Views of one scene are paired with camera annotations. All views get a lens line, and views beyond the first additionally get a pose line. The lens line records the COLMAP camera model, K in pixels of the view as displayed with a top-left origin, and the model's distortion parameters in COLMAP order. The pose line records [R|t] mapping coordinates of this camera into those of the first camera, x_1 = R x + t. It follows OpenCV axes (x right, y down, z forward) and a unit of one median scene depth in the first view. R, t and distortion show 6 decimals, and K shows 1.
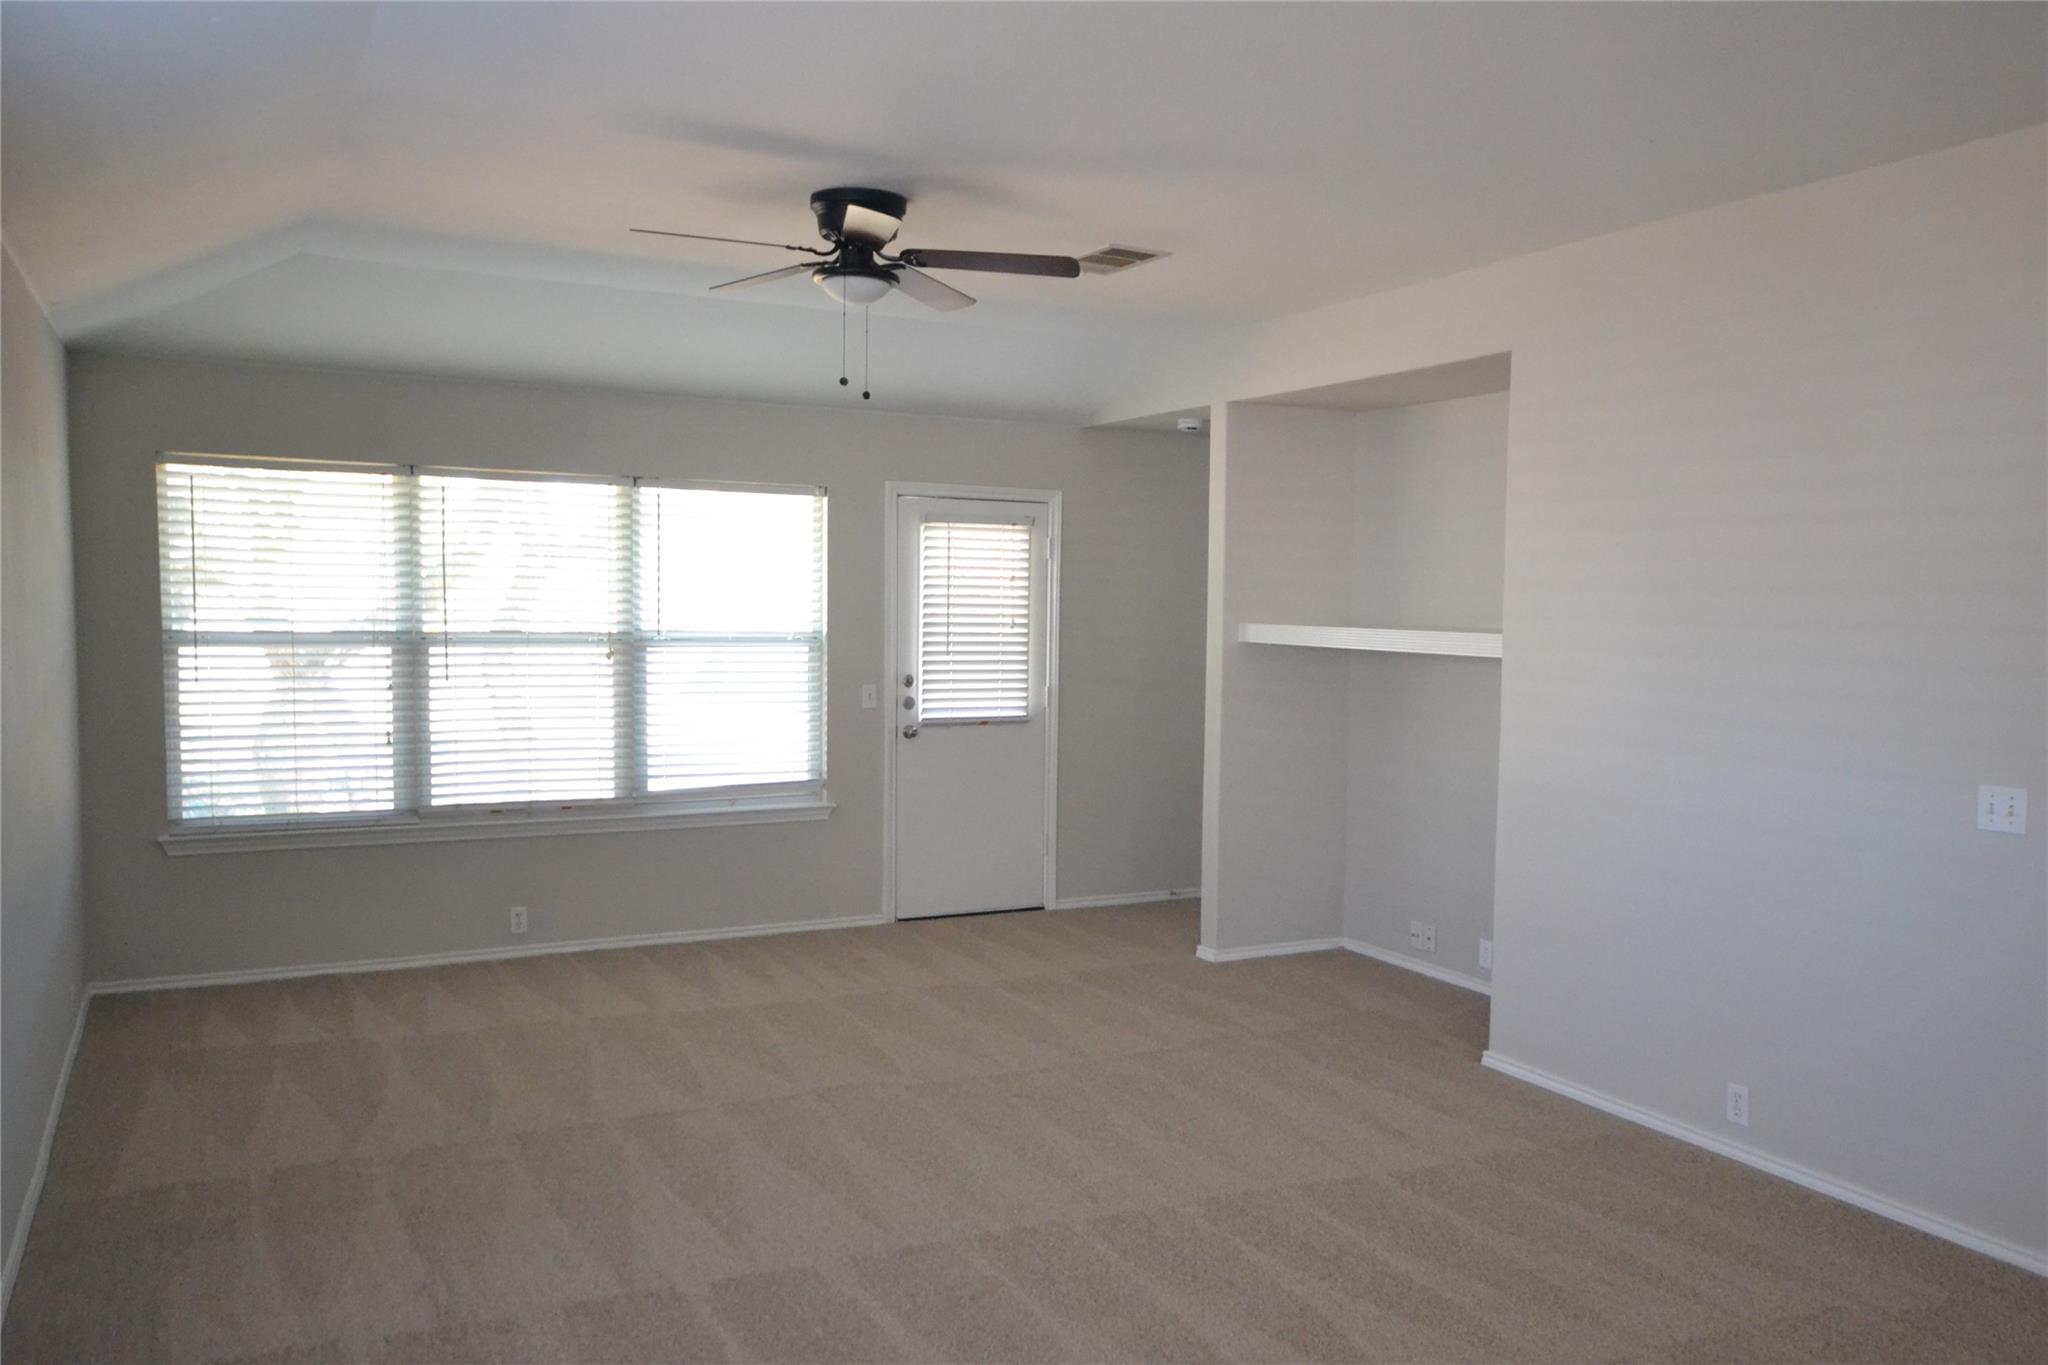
lens RADIAL K [[1566.0, 0, 1024.0], [0, 1566.0, 682.5], [0, 0, 1]] dist [0.005910, 0.002088]
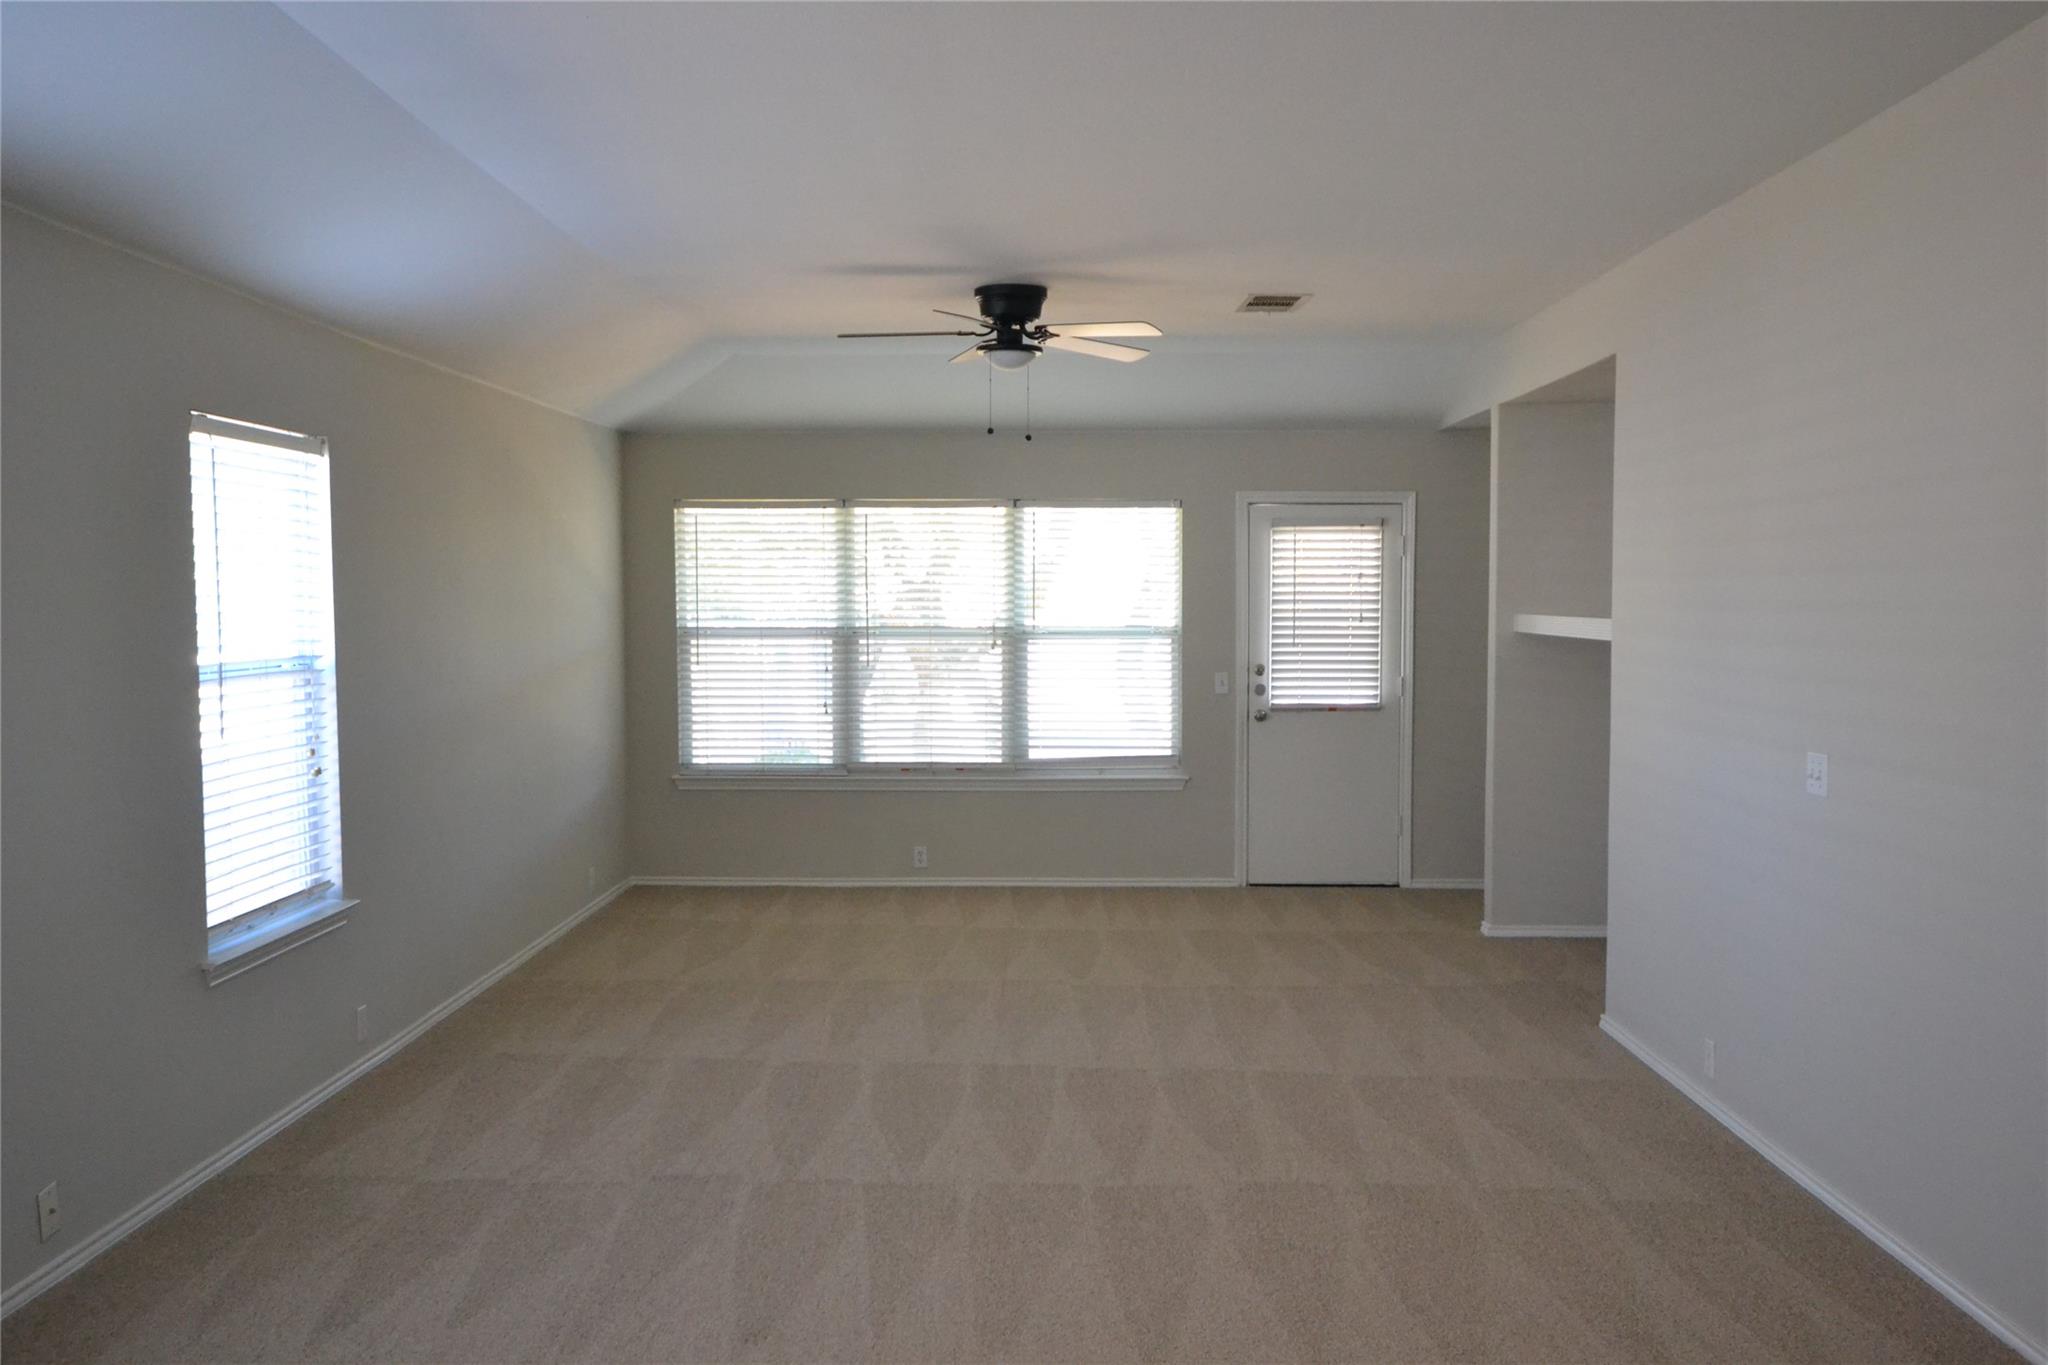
lens RADIAL K [[1710.8, 0, 1024.0], [0, 1710.8, 682.5], [0, 0, 1]] dist [-0.034911, 0.124853]
pose [[0.875245, 0.008381, -0.483608, 0.391740], [-0.011620, 0.999926, -0.003701, 0.015395], [0.483541, 0.008859, 0.875277, -0.154106]]
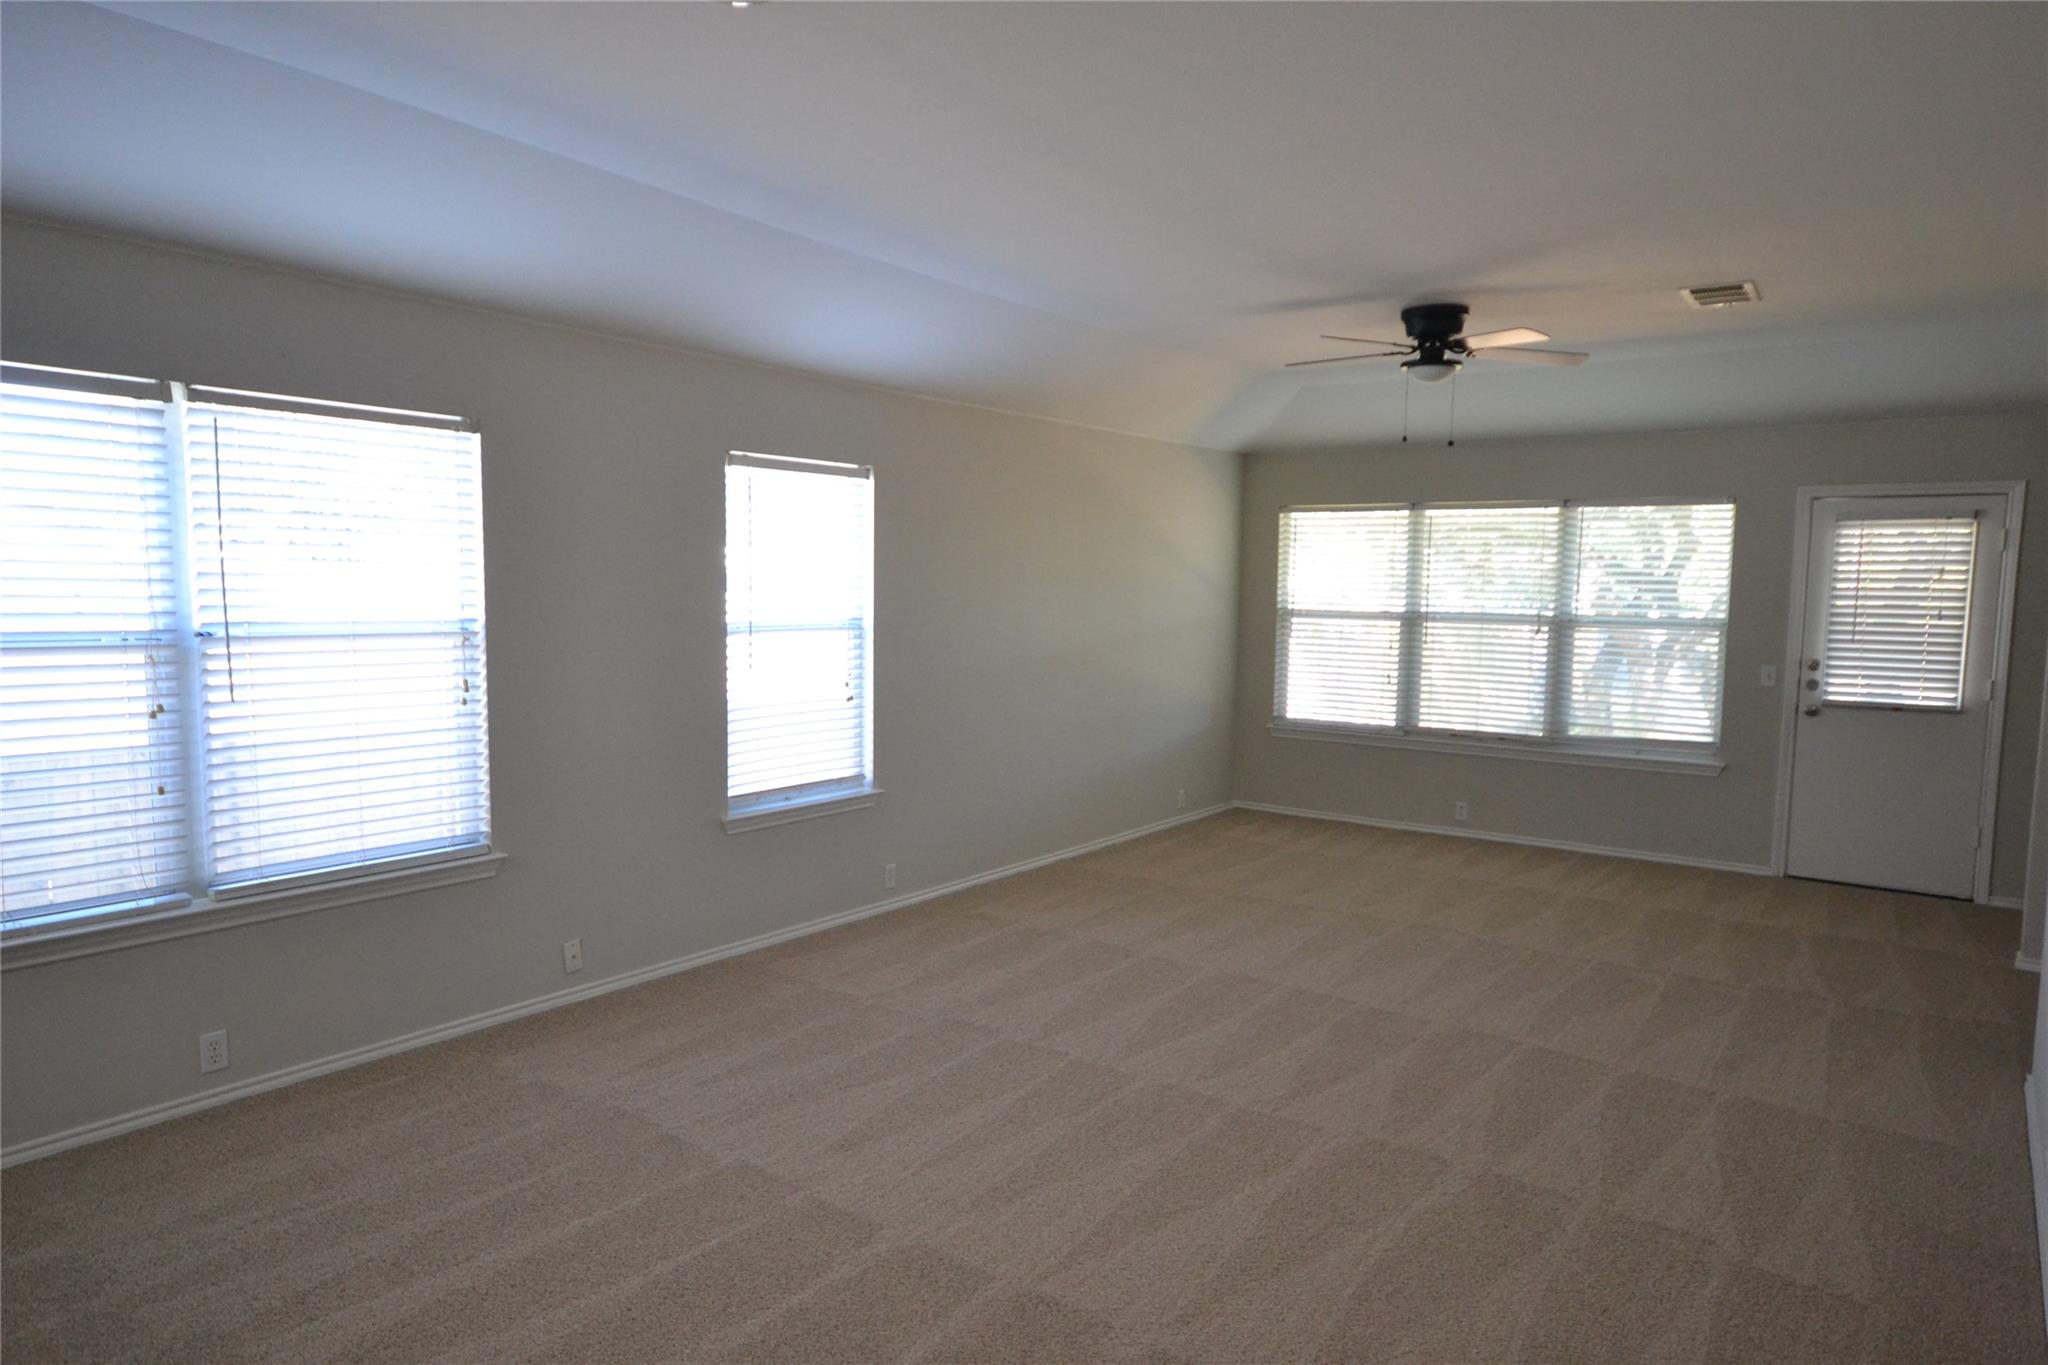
lens RADIAL K [[1299.4, 0, 1026.5], [0, 1299.4, 700.0], [0, 0, 1]] dist [0.006477, 0.020594]
pose [[0.437469, 0.074623, -0.896132, 0.550854], [-0.055920, 0.996880, 0.055713, 0.003483], [0.897493, 0.025739, 0.440276, 0.093897]]
